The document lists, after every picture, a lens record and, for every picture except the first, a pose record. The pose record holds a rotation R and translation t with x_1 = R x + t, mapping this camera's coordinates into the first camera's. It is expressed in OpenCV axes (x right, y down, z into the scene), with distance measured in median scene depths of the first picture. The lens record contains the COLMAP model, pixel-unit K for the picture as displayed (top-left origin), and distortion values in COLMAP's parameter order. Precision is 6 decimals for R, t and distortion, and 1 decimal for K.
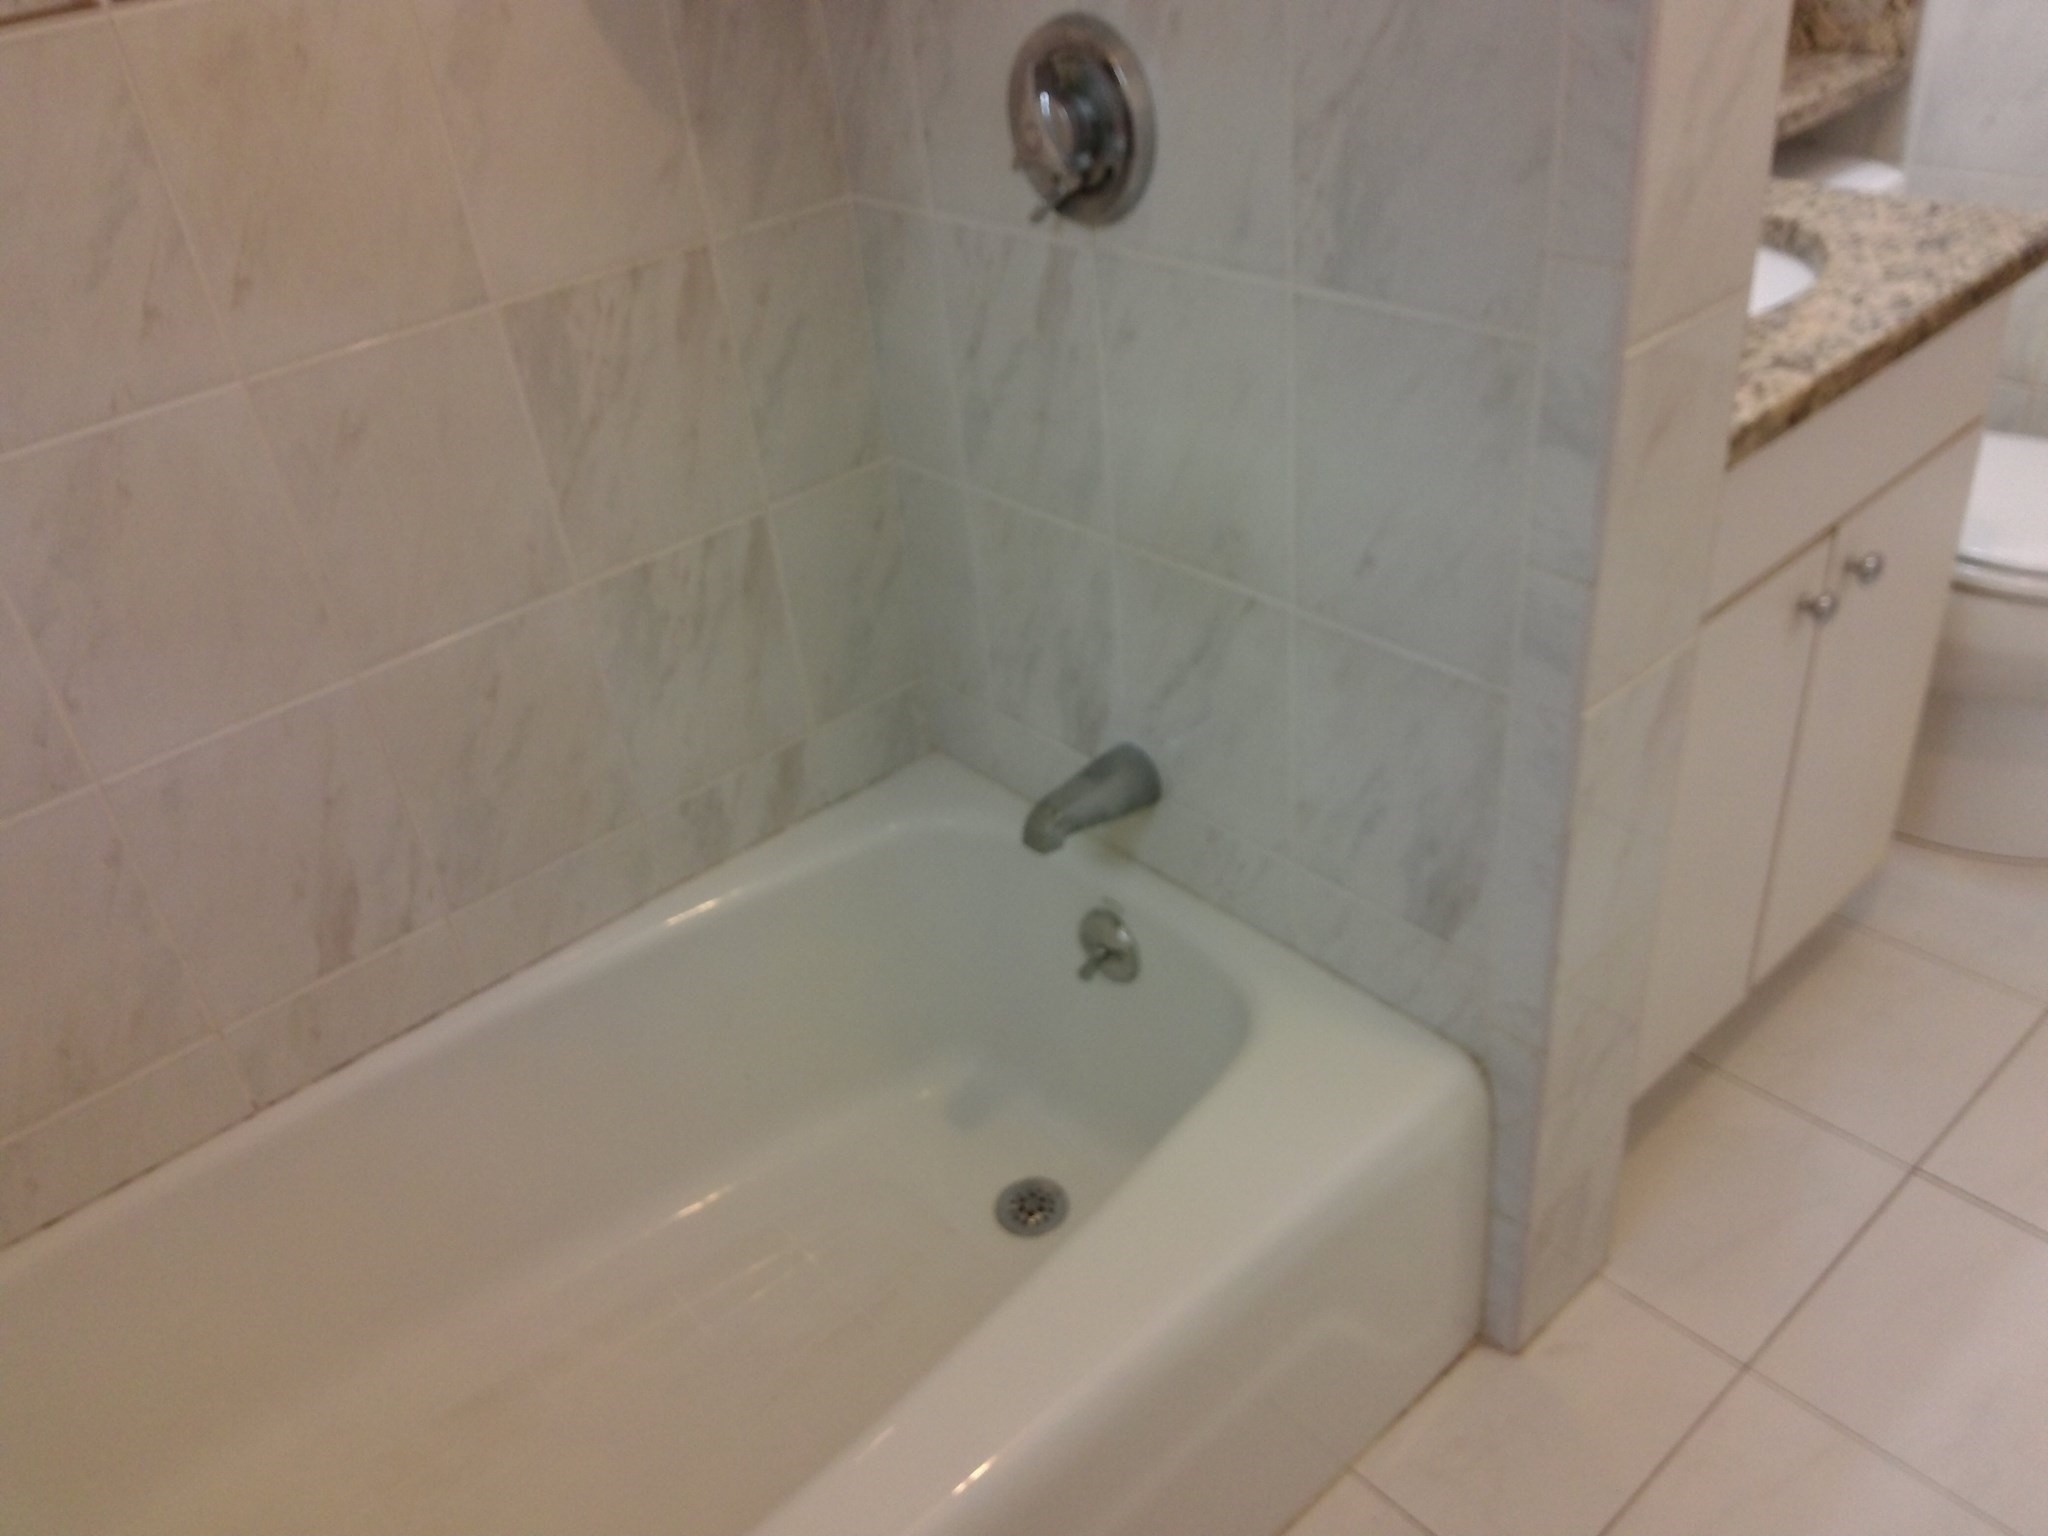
lens RADIAL K [[1627.9, 0, 1029.2], [0, 1627.9, 793.6], [0, 0, 1]] dist [0.095794, -0.150196]
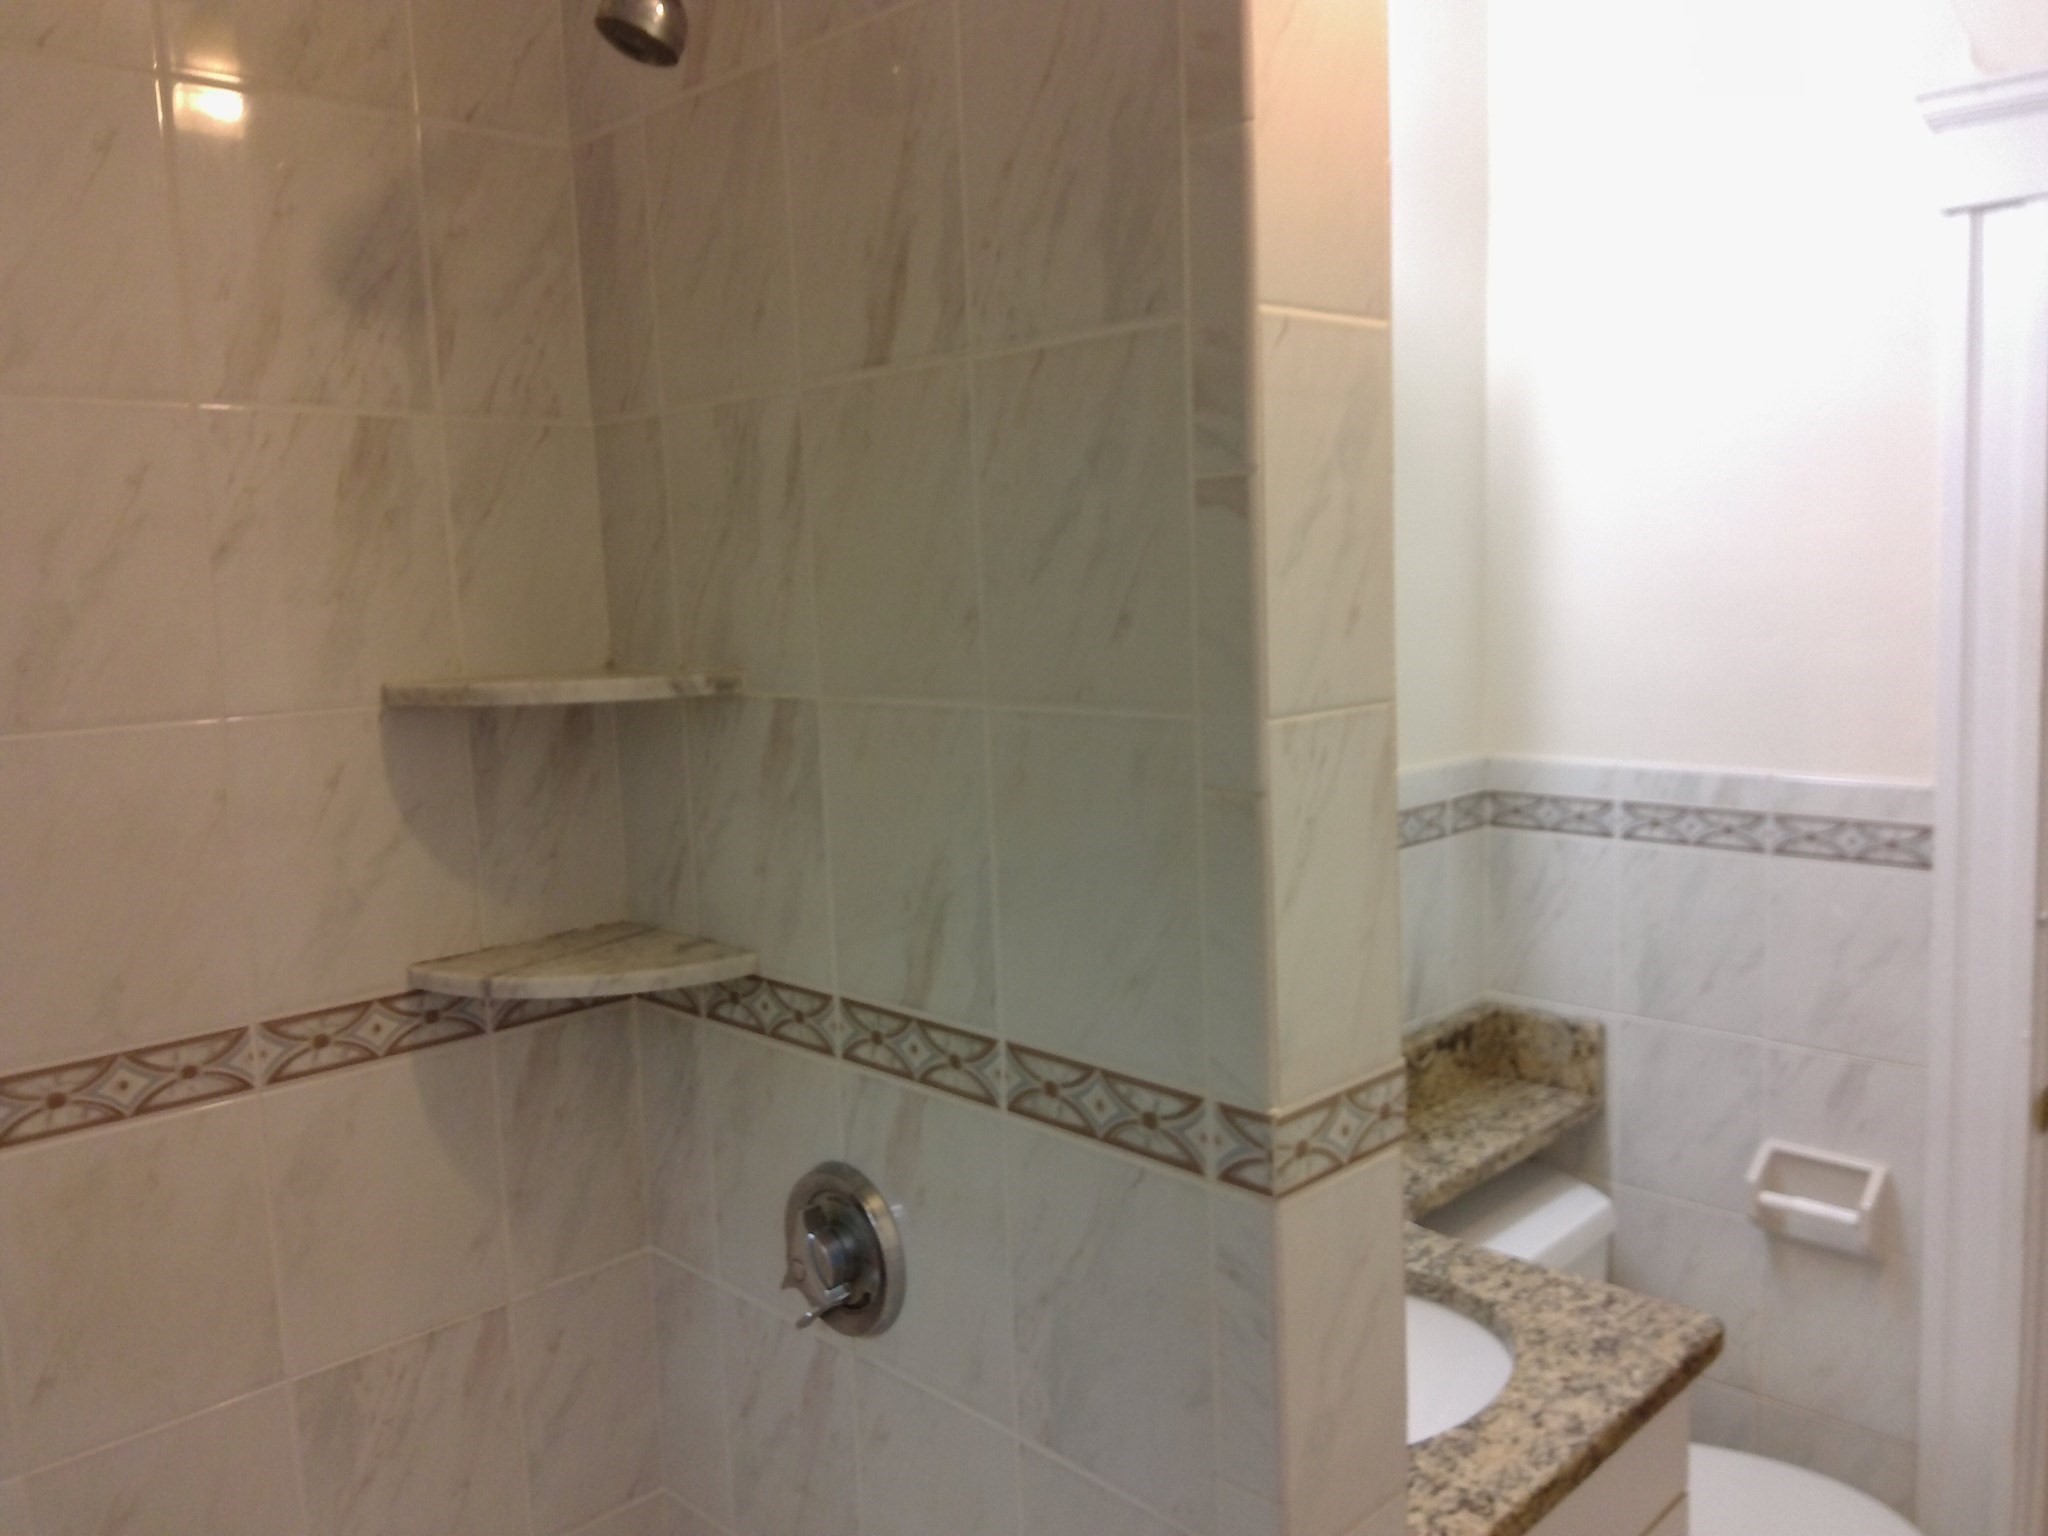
lens RADIAL K [[1617.2, 0, 1018.3], [0, 1617.2, 772.3], [0, 0, 1]] dist [0.125665, -0.245416]
pose [[0.996832, 0.048994, 0.062651, 0.055800], [-0.015312, 0.891214, -0.453324, -0.165623], [-0.078046, 0.450929, 0.889141, -0.144690]]
